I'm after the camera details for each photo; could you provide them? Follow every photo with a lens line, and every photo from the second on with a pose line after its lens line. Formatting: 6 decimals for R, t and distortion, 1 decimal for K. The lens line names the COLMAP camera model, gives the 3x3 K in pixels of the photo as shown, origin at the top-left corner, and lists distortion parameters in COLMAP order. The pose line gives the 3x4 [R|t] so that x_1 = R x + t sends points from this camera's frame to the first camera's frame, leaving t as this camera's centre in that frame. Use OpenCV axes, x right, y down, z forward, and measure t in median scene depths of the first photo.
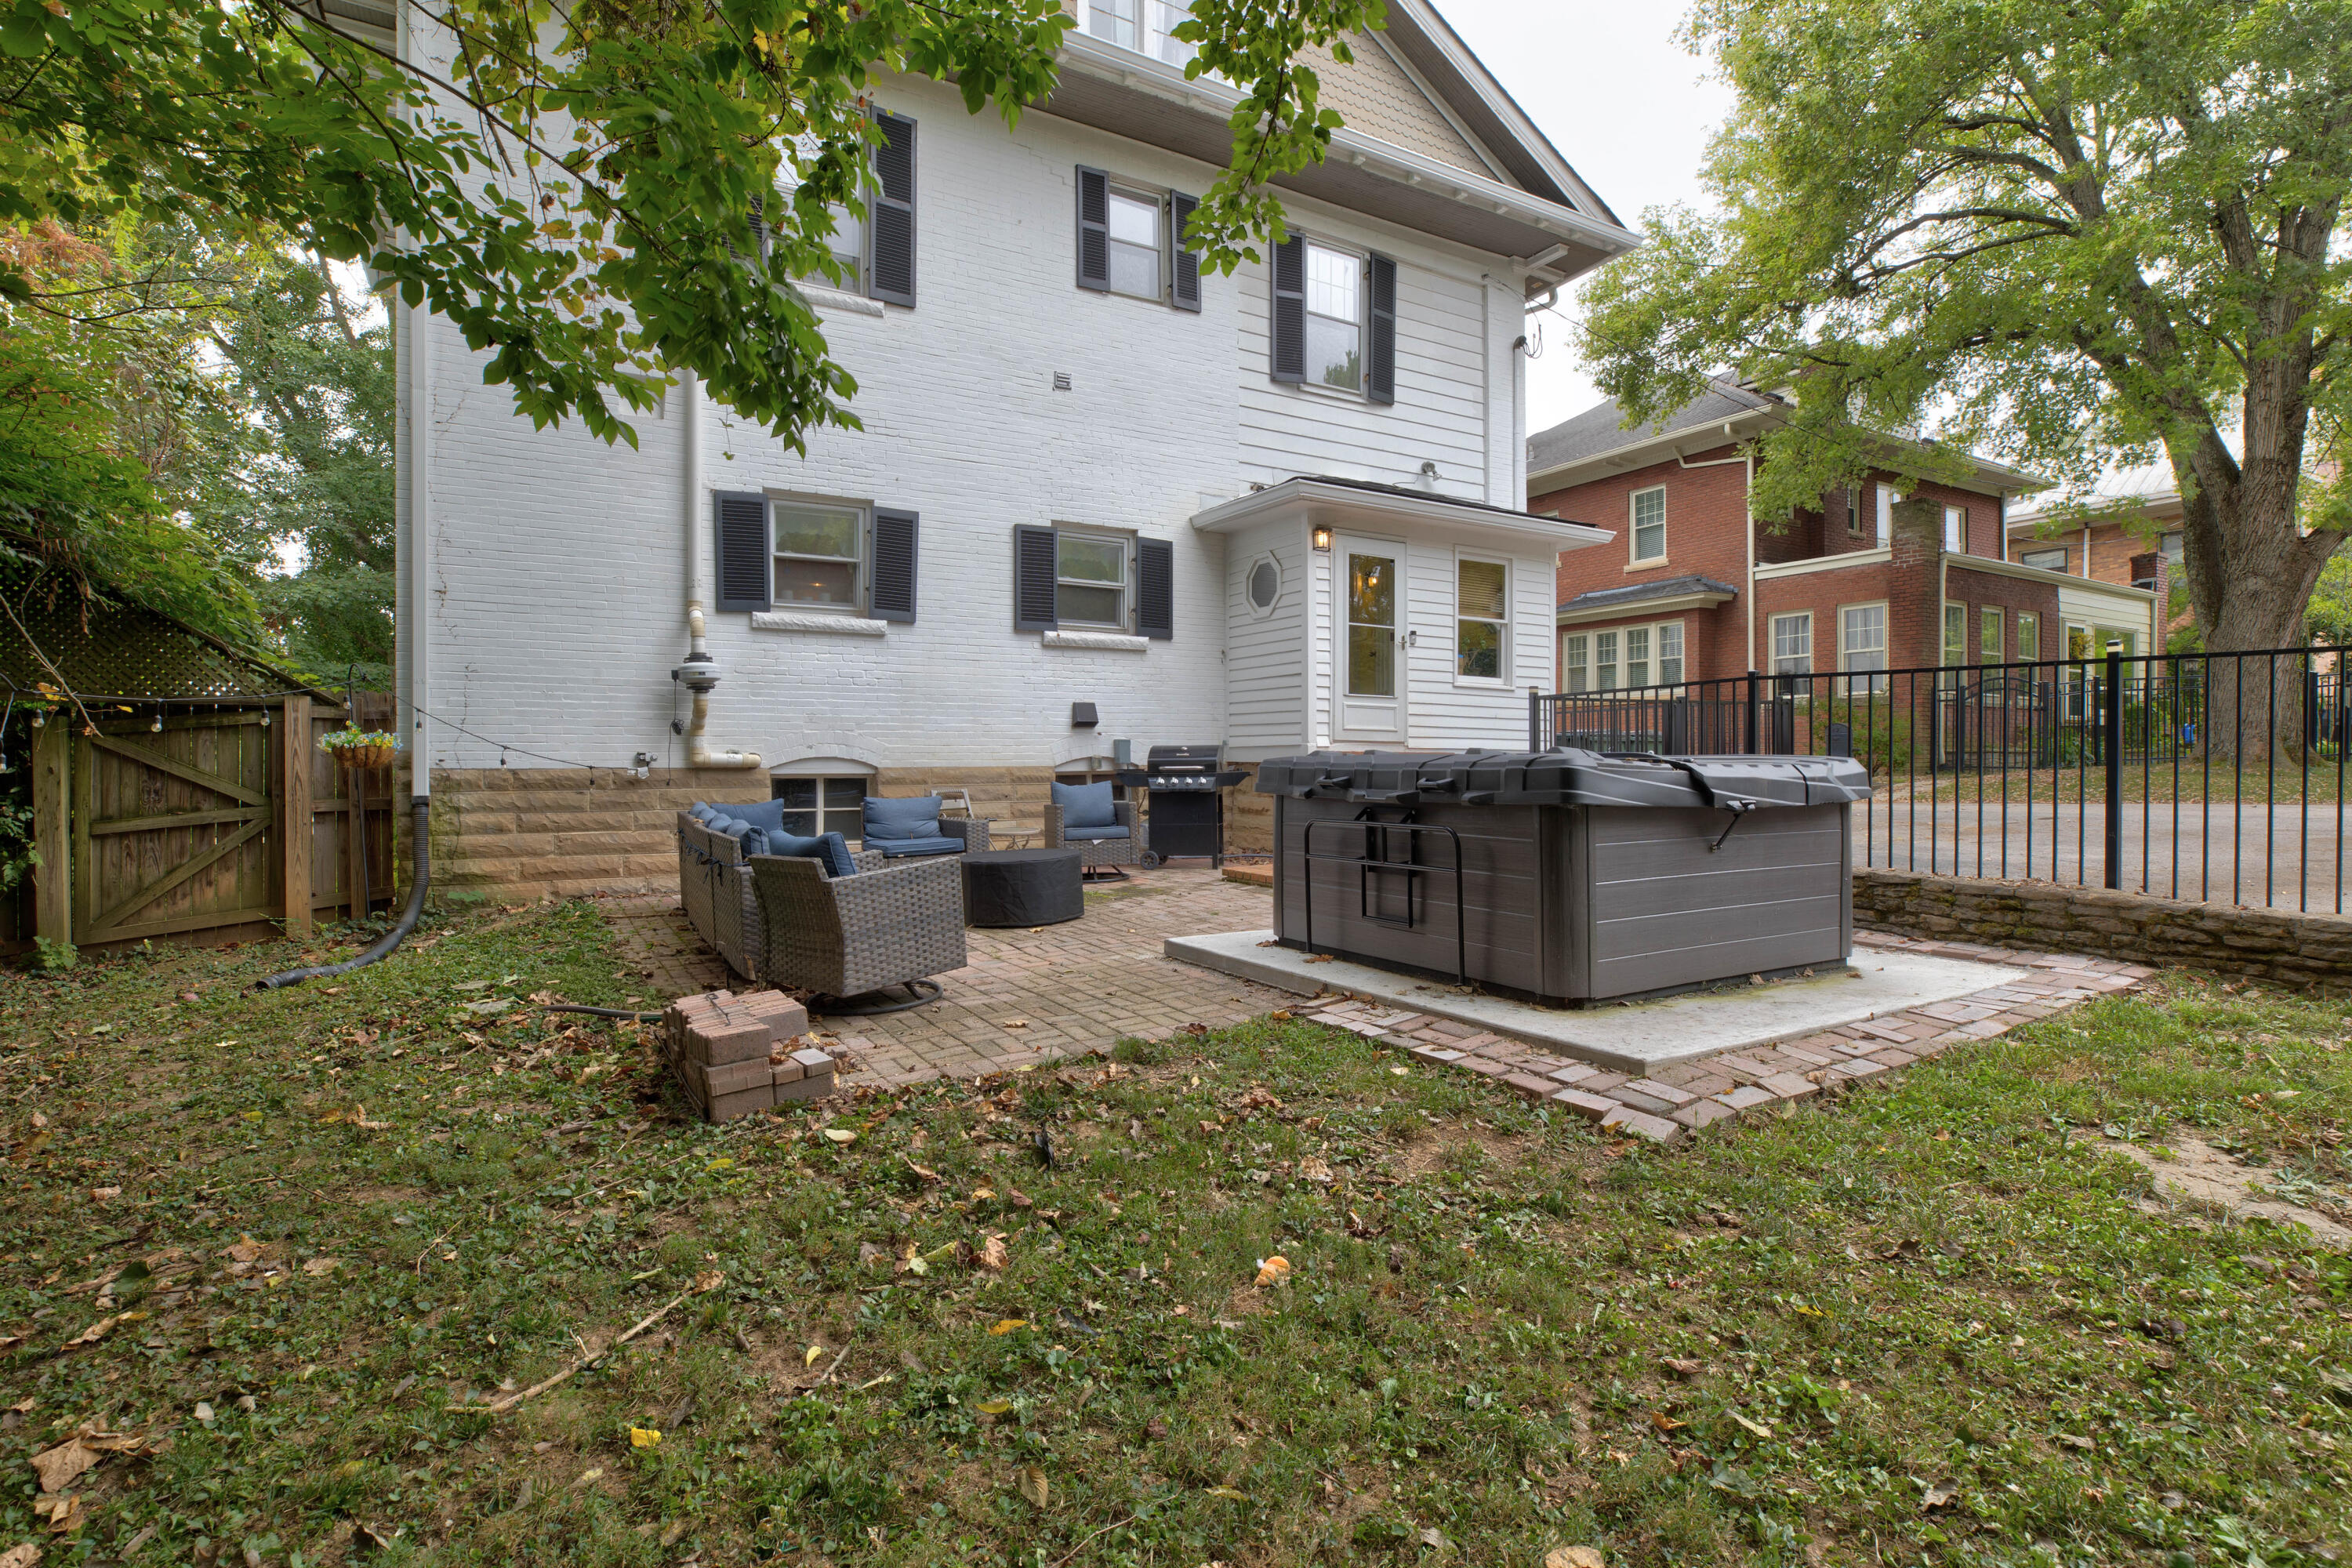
lens RADIAL K [[1178.8, 0, 1176.9], [0, 1178.8, 755.7], [0, 0, 1]] dist [-0.001396, -0.000369]
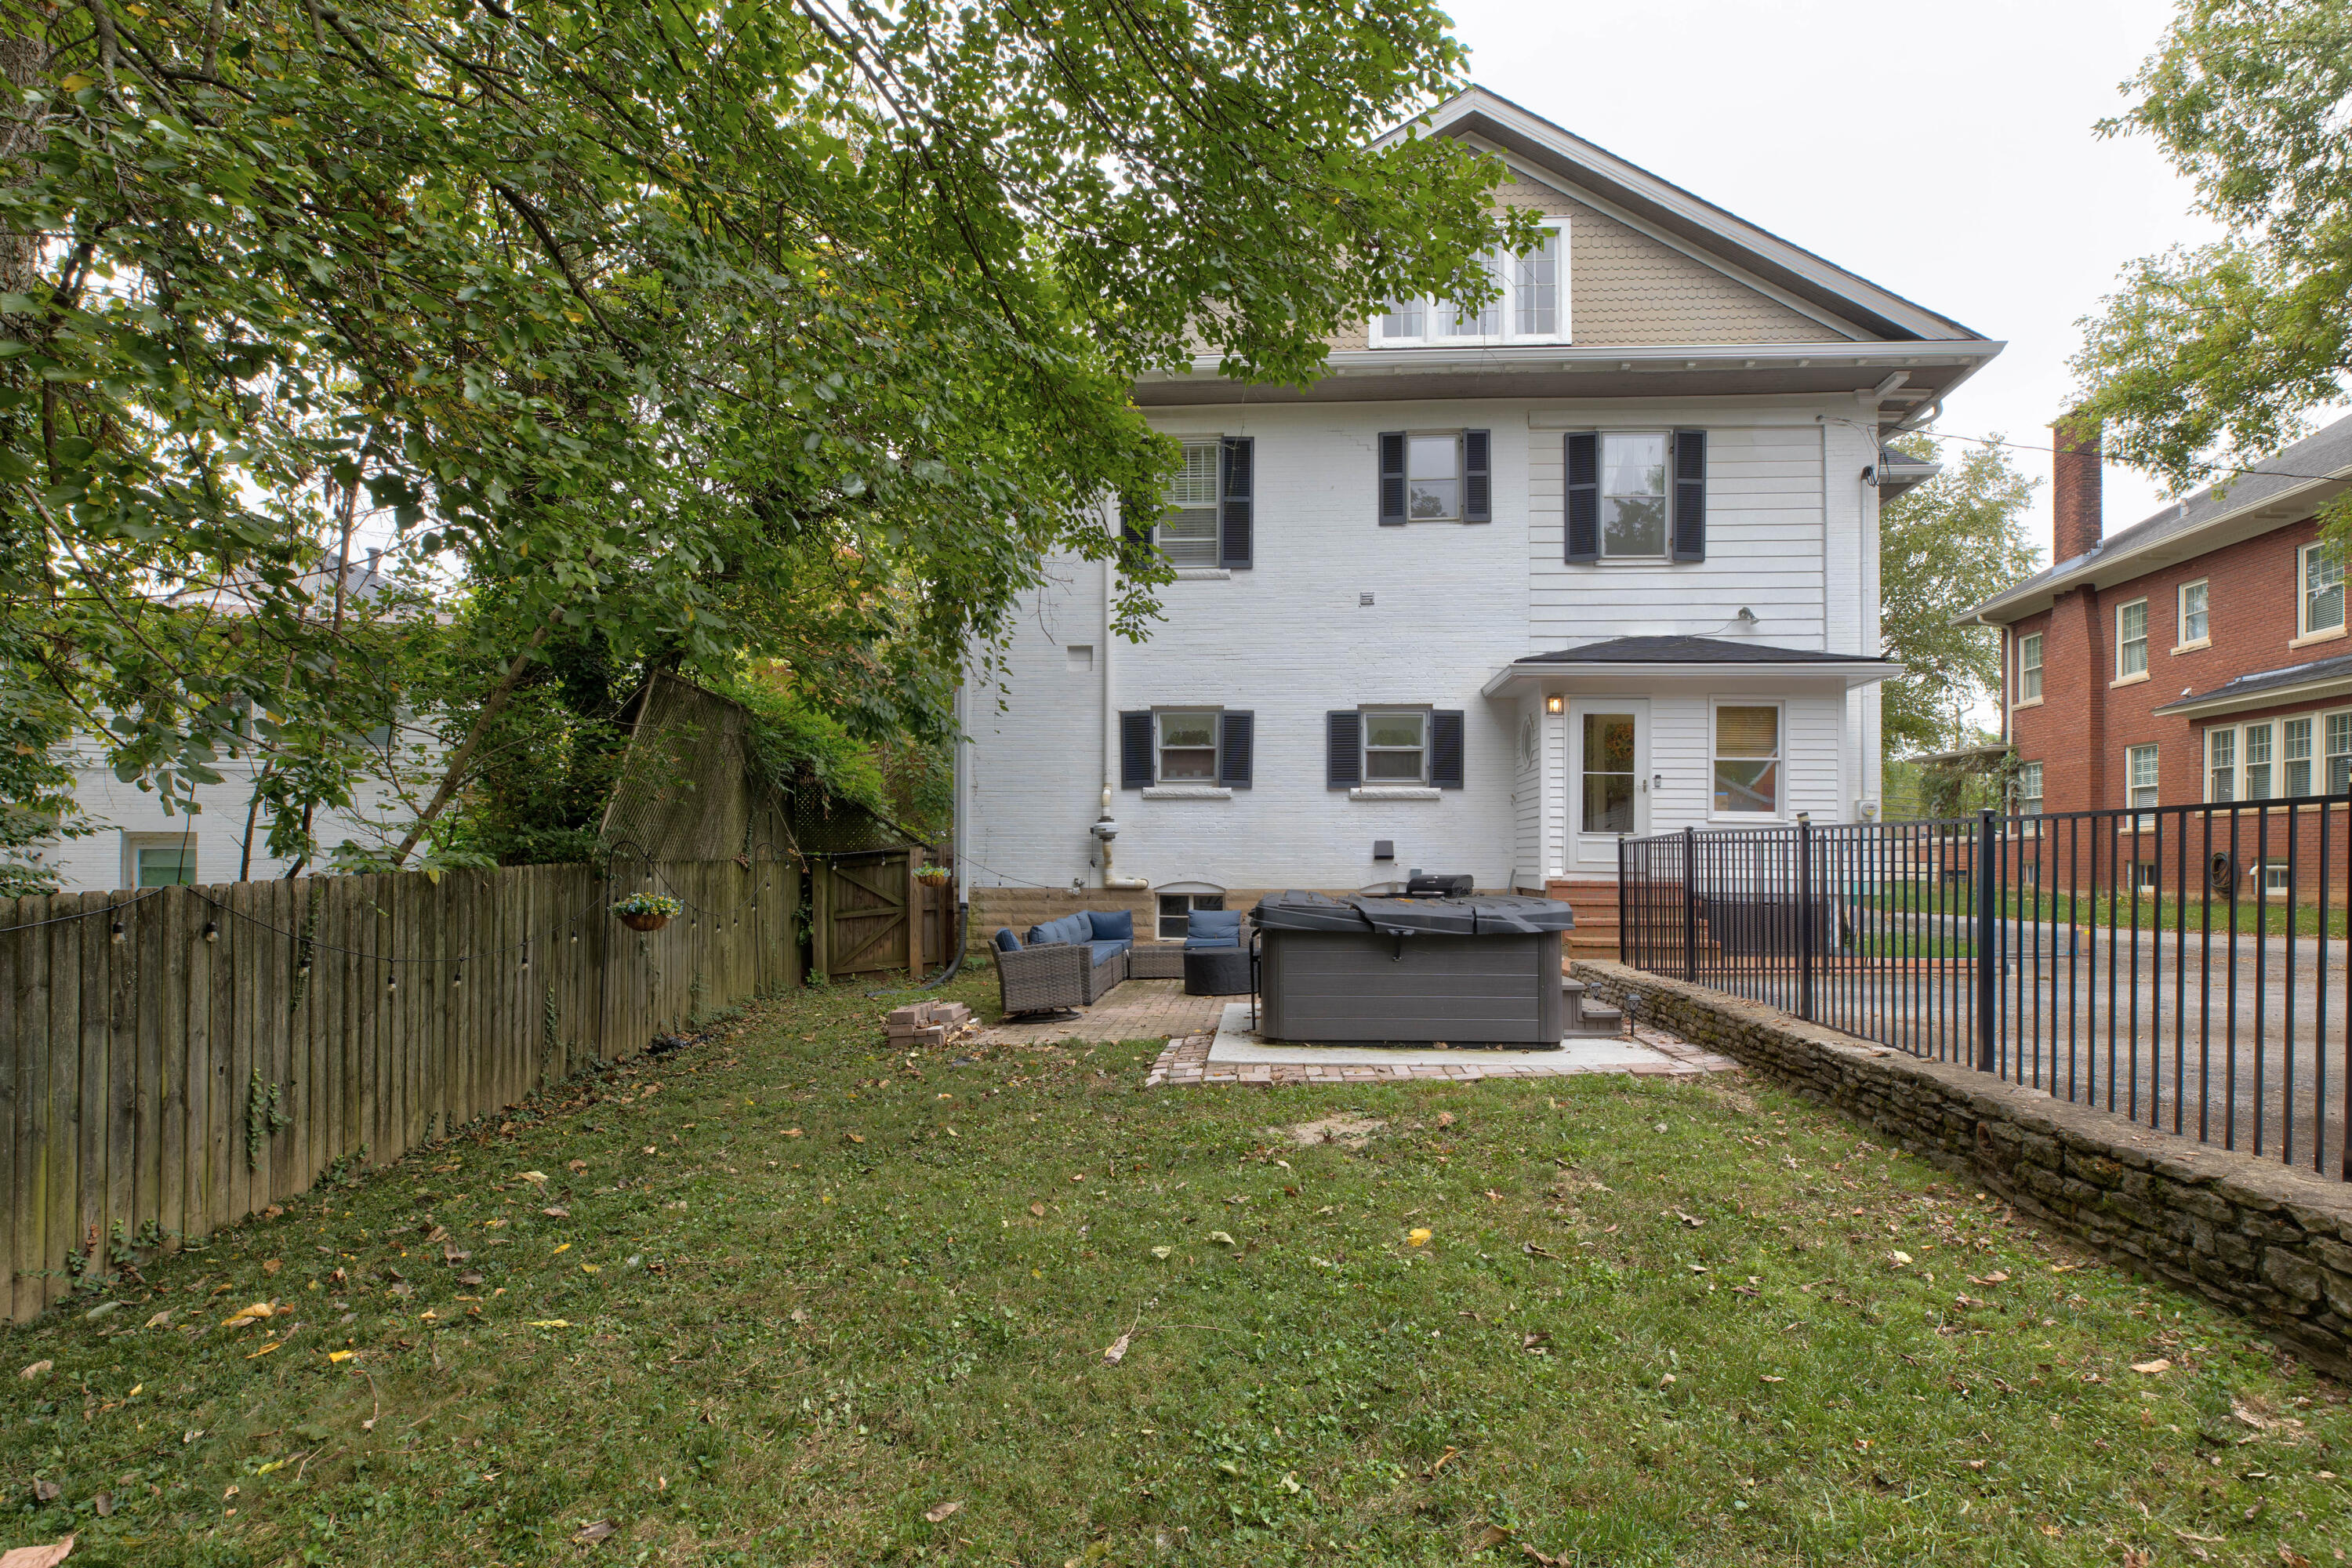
lens RADIAL K [[1207.6, 0, 1179.9], [0, 1207.6, 862.4], [0, 0, 1]] dist [-0.002074, -0.000977]
pose [[0.814497, 0.002952, -0.580160, 0.521008], [-0.001167, 0.999993, 0.003451, -0.025559], [0.580167, -0.002134, 0.814495, -0.229030]]
